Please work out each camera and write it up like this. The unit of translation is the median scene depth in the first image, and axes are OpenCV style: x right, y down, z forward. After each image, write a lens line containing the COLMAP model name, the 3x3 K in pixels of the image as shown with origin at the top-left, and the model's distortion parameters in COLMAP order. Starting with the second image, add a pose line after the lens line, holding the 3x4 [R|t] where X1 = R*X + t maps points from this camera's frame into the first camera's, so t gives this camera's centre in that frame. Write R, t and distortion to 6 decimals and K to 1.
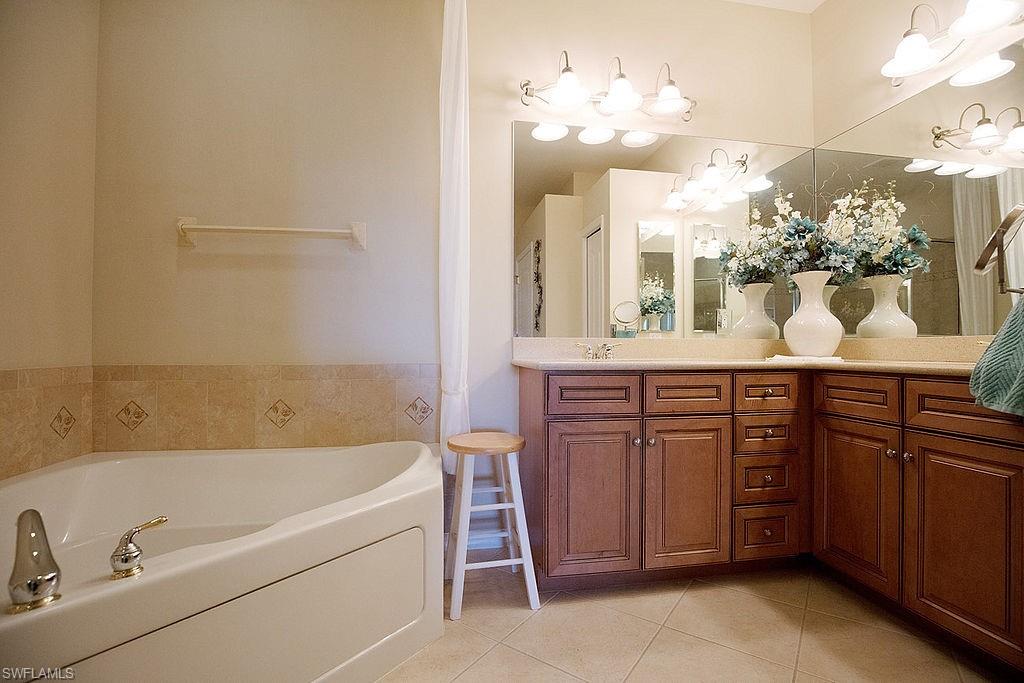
lens RADIAL K [[496.8, 0, 515.5], [0, 496.8, 335.0], [0, 0, 1]] dist [-0.026627, 0.000186]
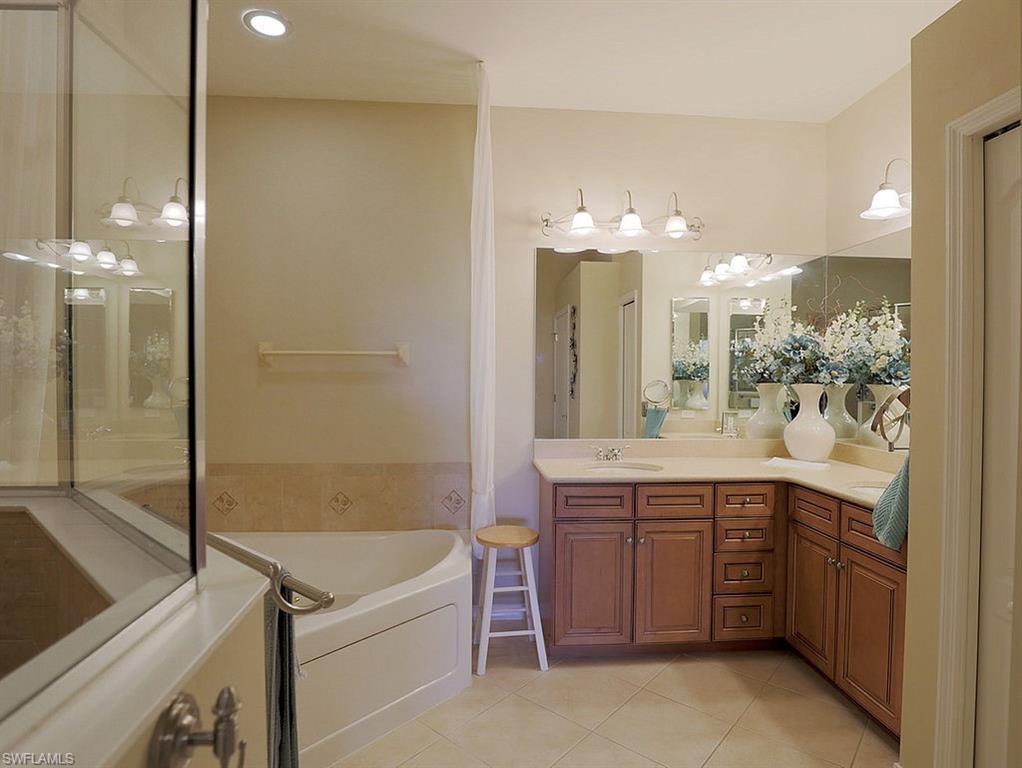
lens RADIAL K [[572.2, 0, 508.1], [0, 572.2, 388.6], [0, 0, 1]] dist [-0.027755, 0.002357]
pose [[0.995431, 0.006475, -0.095263, 0.074287], [-0.003483, 0.999496, 0.031538, -0.190442], [0.095420, -0.031062, 0.994952, -0.391670]]
